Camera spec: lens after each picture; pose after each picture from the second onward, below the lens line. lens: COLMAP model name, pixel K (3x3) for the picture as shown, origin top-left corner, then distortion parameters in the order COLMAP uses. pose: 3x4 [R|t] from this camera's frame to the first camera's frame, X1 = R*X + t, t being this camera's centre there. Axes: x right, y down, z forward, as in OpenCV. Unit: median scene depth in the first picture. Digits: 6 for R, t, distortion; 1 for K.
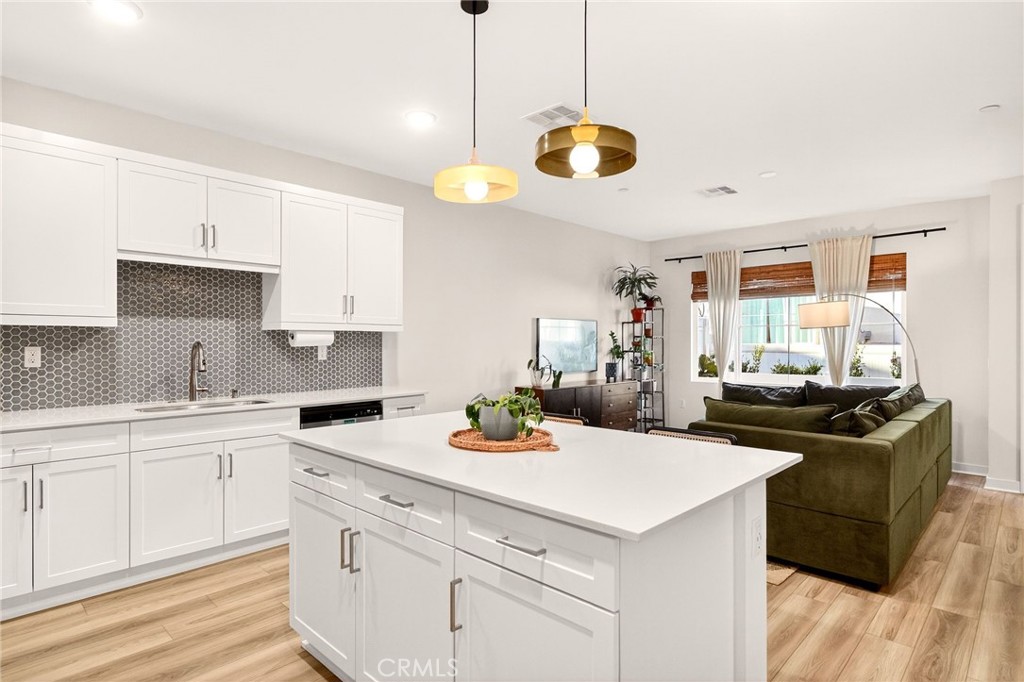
lens RADIAL K [[543.8, 0, 490.1], [0, 543.8, 341.3], [0, 0, 1]] dist [0.000860, -0.000011]
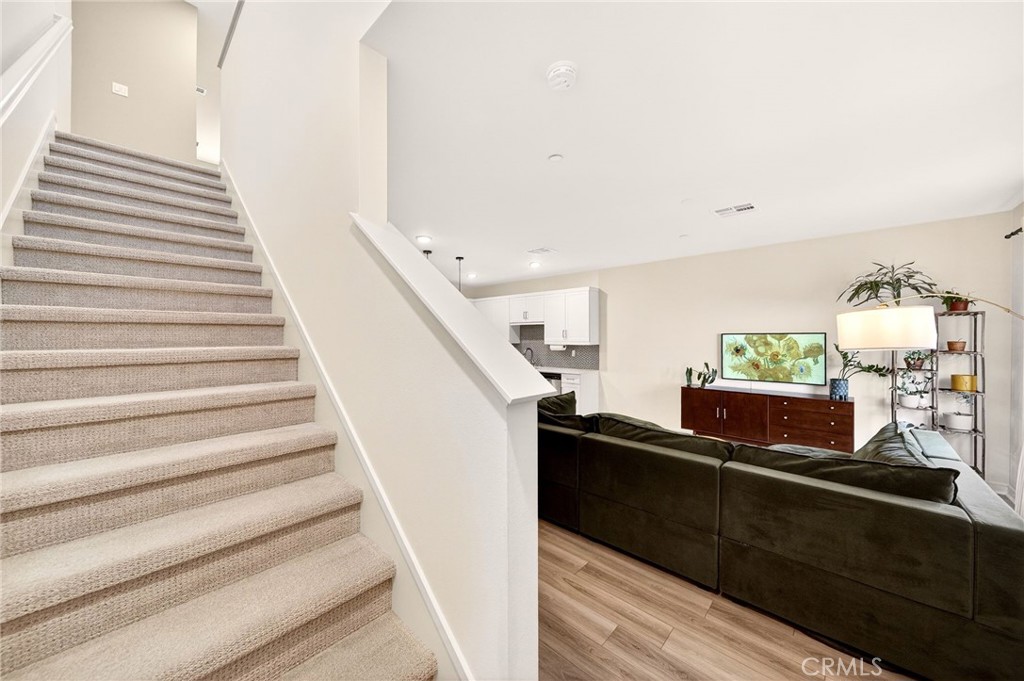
lens RADIAL K [[352.3, 0, 517.3], [0, 352.3, 337.7], [0, 0, 1]] dist [-0.000072, -0.000162]
pose [[0.038400, 0.001845, -0.999261, 1.120884], [0.001826, 0.999996, 0.001917, -0.045818], [0.999261, -0.001898, 0.038396, 0.617544]]
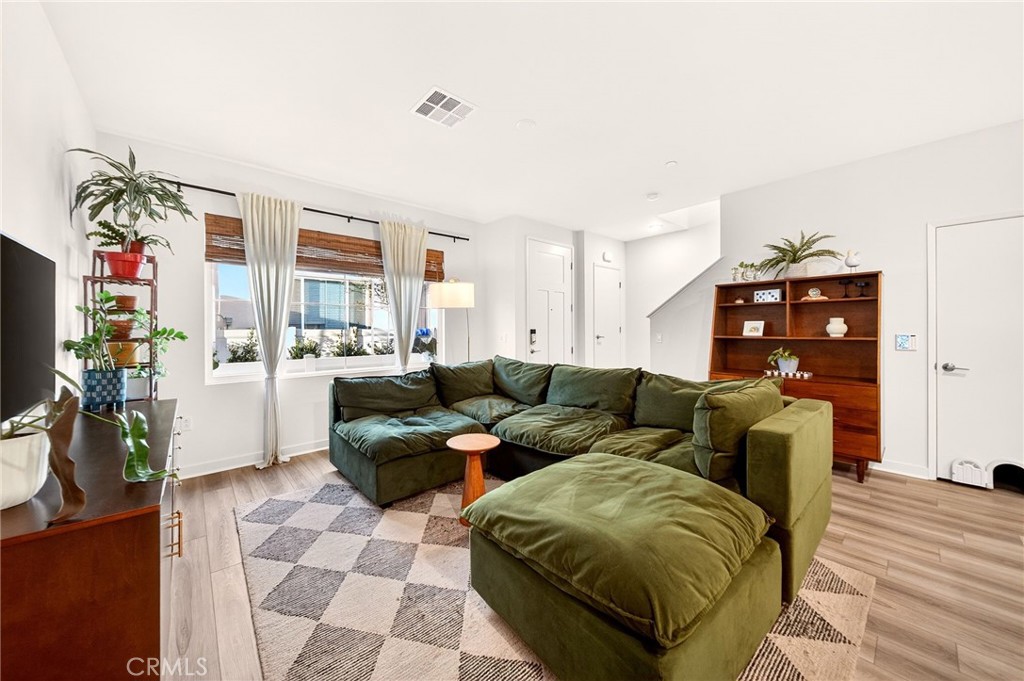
lens RADIAL K [[361.2, 0, 513.6], [0, 361.2, 342.7], [0, 0, 1]] dist [-0.000463, -0.000259]
pose [[0.054303, -0.038240, 0.997792, -0.060890], [0.001403, 0.999268, 0.038220, 0.014072], [-0.998524, -0.000675, 0.054317, 0.937966]]
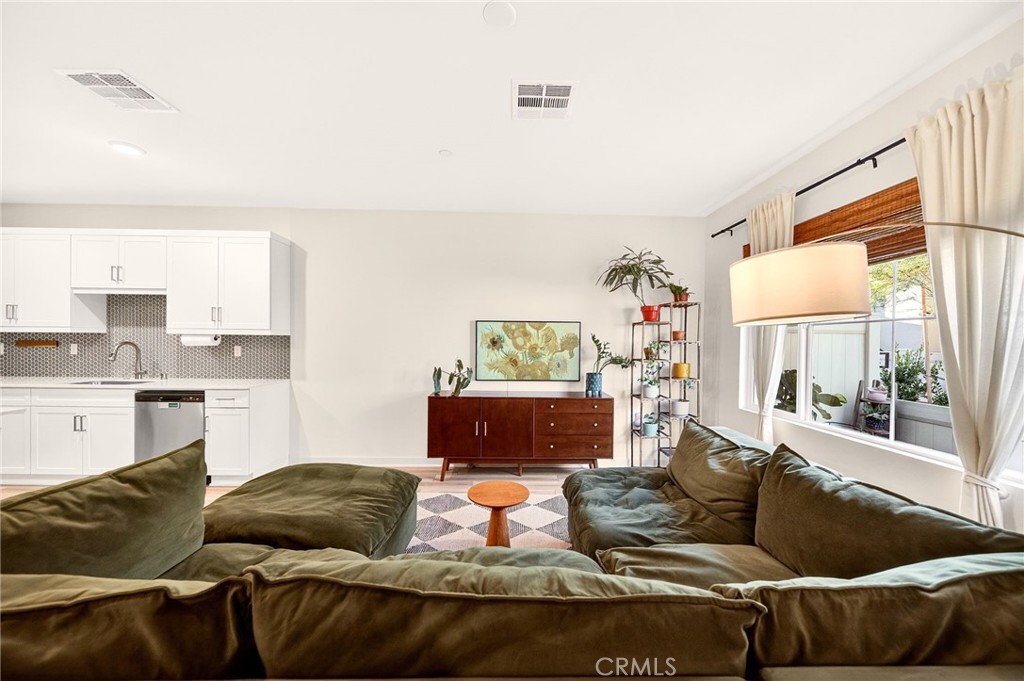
lens RADIAL K [[361.2, 0, 513.6], [0, 361.2, 342.7], [0, 0, 1]] dist [-0.000463, -0.000259]
pose [[0.721423, 0.010547, -0.692414, 0.722047], [-0.011813, 0.999926, 0.002923, -0.009162], [0.692394, 0.006071, 0.721494, 0.739628]]
